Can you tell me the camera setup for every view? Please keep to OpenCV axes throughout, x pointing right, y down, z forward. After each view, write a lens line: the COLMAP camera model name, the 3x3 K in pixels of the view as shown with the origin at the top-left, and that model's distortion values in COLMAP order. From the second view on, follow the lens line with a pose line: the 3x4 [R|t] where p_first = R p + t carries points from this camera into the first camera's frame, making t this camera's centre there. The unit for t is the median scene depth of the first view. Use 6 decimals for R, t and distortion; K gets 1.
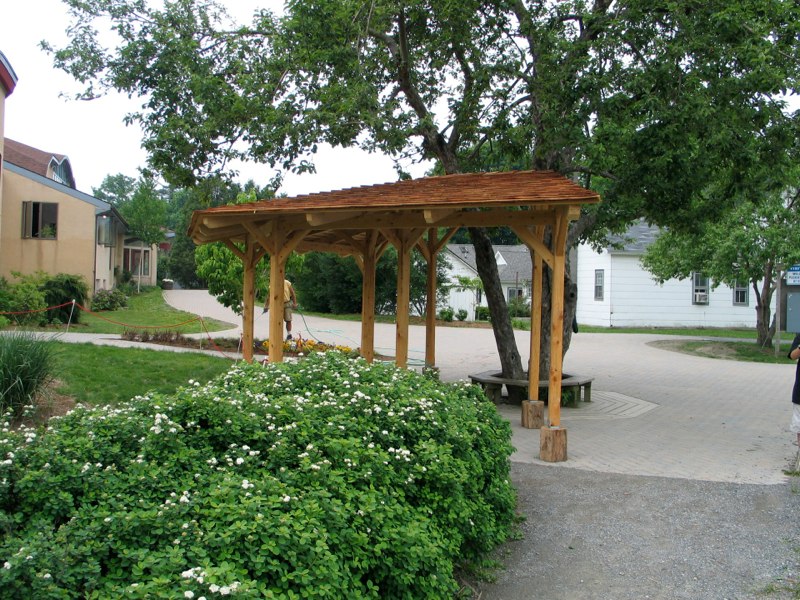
lens RADIAL K [[827.2, 0, 398.9], [0, 827.2, 299.9], [0, 0, 1]] dist [-0.124760, 0.000000]
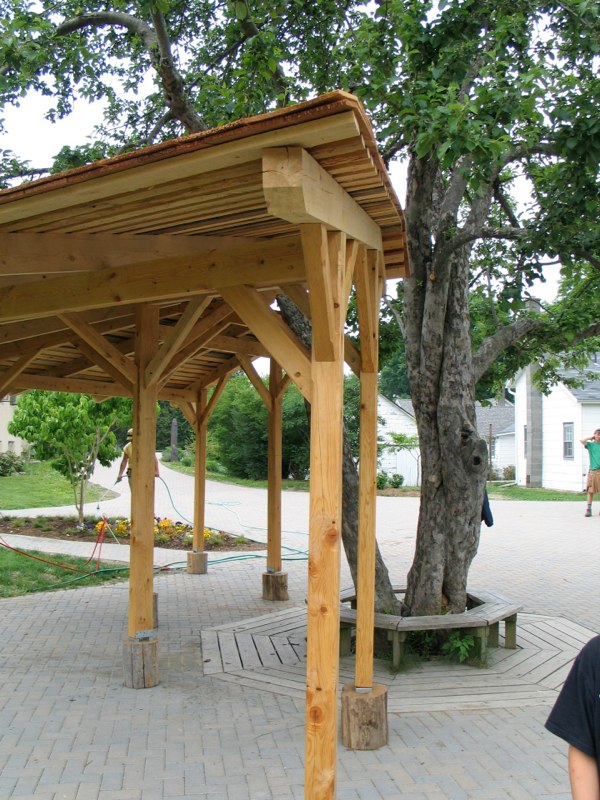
lens RADIAL K [[827.2, 0, 302.0], [0, 827.2, 399.2], [0, 0, 1]] dist [-0.124760, 0.000000]
pose [[0.995850, -0.016601, -0.089482, 0.056897], [0.010048, 0.997267, -0.073191, -0.003050], [0.090453, 0.071988, 0.993296, 0.171796]]
